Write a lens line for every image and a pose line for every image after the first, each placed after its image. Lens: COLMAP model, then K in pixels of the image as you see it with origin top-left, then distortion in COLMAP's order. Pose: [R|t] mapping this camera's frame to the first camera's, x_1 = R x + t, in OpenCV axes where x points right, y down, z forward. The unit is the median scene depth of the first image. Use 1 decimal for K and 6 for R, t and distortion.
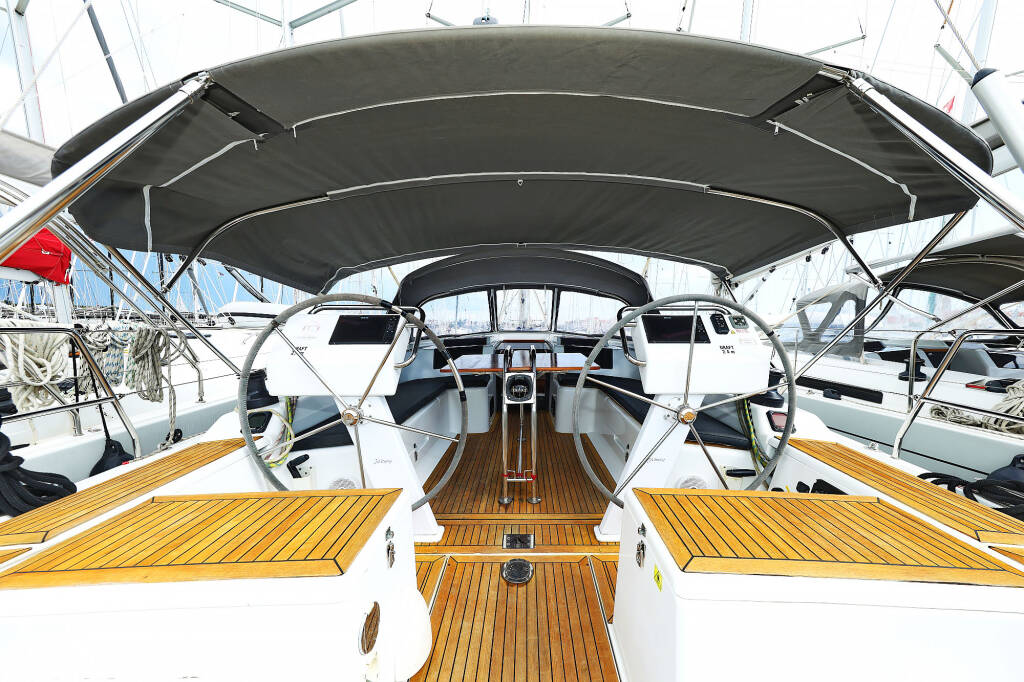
lens RADIAL K [[338.4, 0, 516.5], [0, 338.4, 331.0], [0, 0, 1]] dist [0.000860, 0.000167]
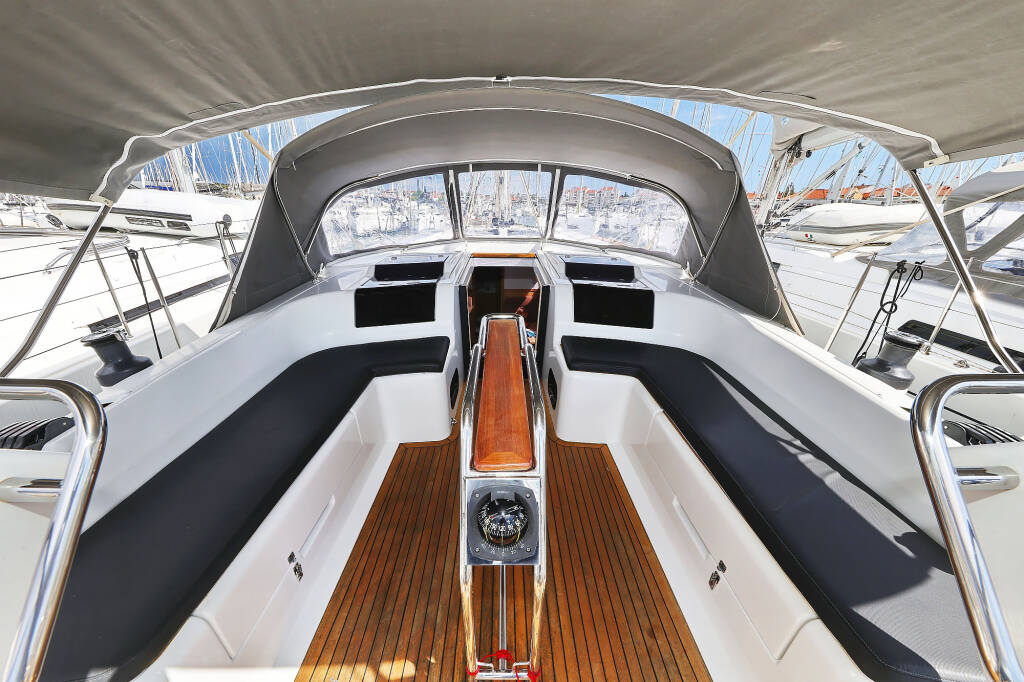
lens RADIAL K [[359.5, 0, 501.0], [0, 359.5, 339.3], [0, 0, 1]] dist [0.000855, 0.000077]
pose [[0.999727, -0.010523, 0.020860, 0.000477], [0.002346, 0.933525, 0.358506, -0.075438], [-0.023246, -0.358359, 0.933294, 0.306822]]
